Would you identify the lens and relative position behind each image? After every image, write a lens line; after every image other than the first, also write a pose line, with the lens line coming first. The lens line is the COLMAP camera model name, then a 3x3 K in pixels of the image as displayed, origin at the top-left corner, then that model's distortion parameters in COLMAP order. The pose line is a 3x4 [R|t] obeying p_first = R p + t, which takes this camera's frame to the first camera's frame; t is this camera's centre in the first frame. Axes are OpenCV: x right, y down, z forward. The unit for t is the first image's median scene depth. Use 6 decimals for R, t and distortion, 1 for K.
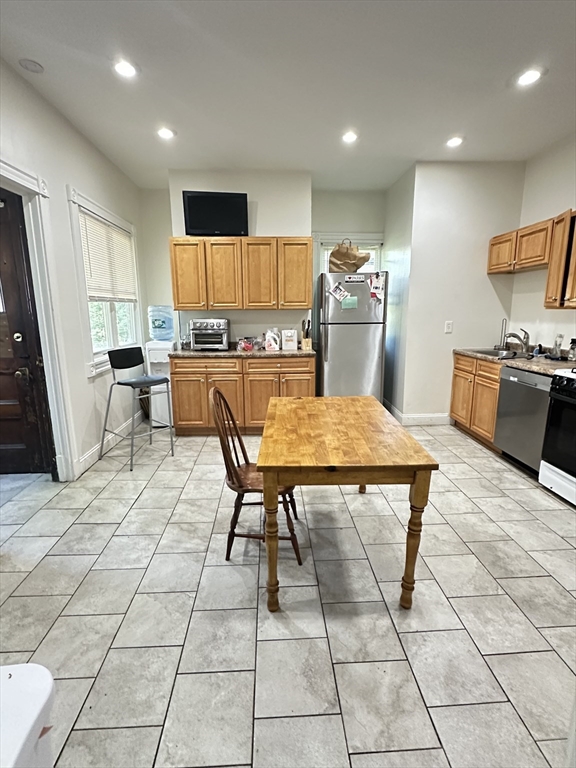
lens RADIAL K [[371.3, 0, 289.0], [0, 371.3, 384.7], [0, 0, 1]] dist [-0.000192, -0.000064]
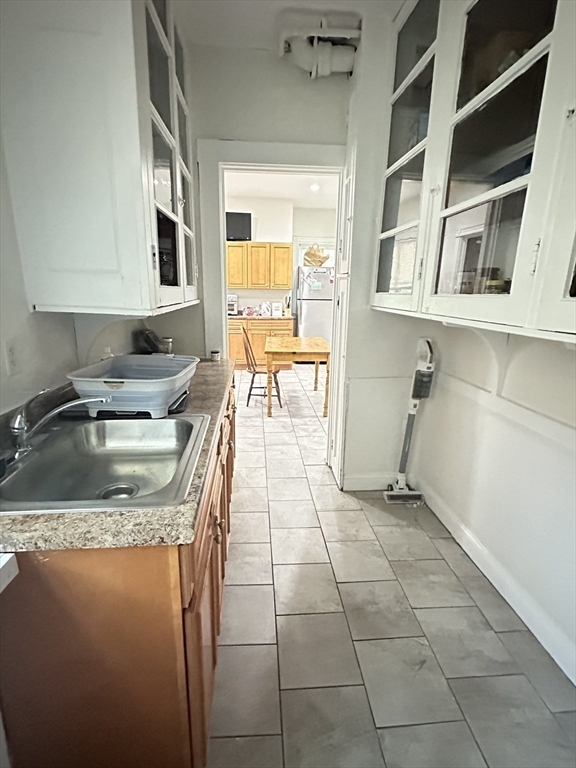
lens RADIAL K [[371.3, 0, 284.2], [0, 371.3, 381.7], [0, 0, 1]] dist [-0.000192, -0.000064]
pose [[0.999406, 0.017071, 0.029949, -0.010070], [-0.018298, 0.998983, 0.041203, 0.119574], [-0.029215, -0.041726, 0.998702, -0.576230]]
